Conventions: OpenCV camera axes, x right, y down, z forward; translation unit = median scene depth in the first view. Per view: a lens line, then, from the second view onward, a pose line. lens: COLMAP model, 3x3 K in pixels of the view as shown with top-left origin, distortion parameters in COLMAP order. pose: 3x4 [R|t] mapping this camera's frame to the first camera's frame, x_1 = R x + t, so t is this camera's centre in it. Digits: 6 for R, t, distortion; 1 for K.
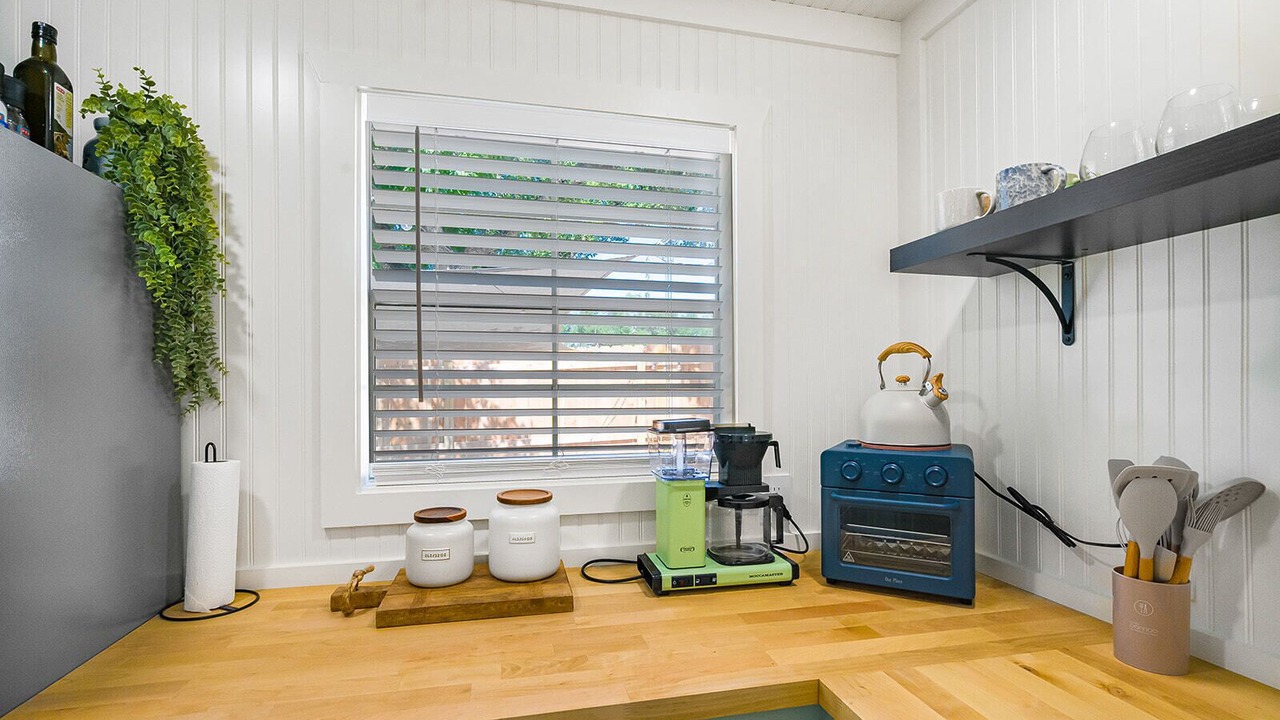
lens RADIAL K [[595.4, 0, 644.8], [0, 595.4, 382.8], [0, 0, 1]] dist [-0.001457, 0.000368]
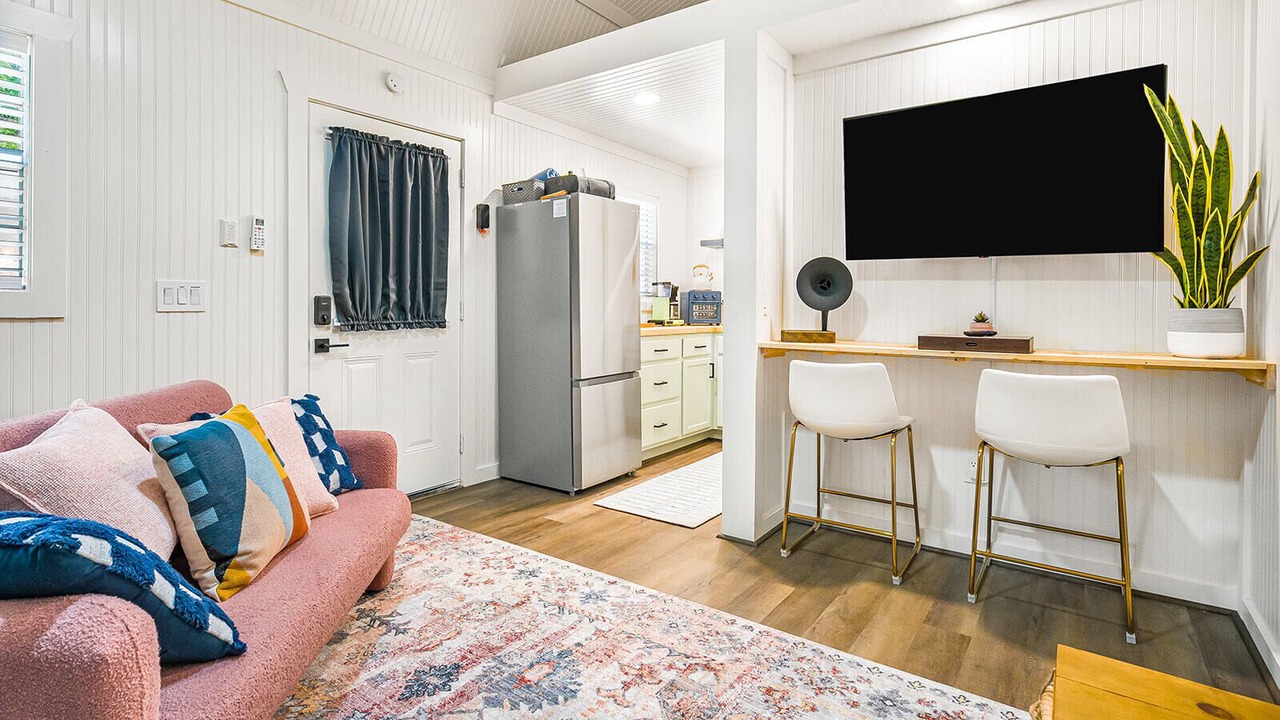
lens RADIAL K [[621.1, 0, 628.2], [0, 621.1, 304.4], [0, 0, 1]] dist [0.000539, -0.000219]
pose [[0.764146, 0.007020, 0.645005, -2.791558], [-0.004815, 0.999975, -0.005179, 0.236121], [-0.645026, 0.000852, 0.764160, -1.966326]]
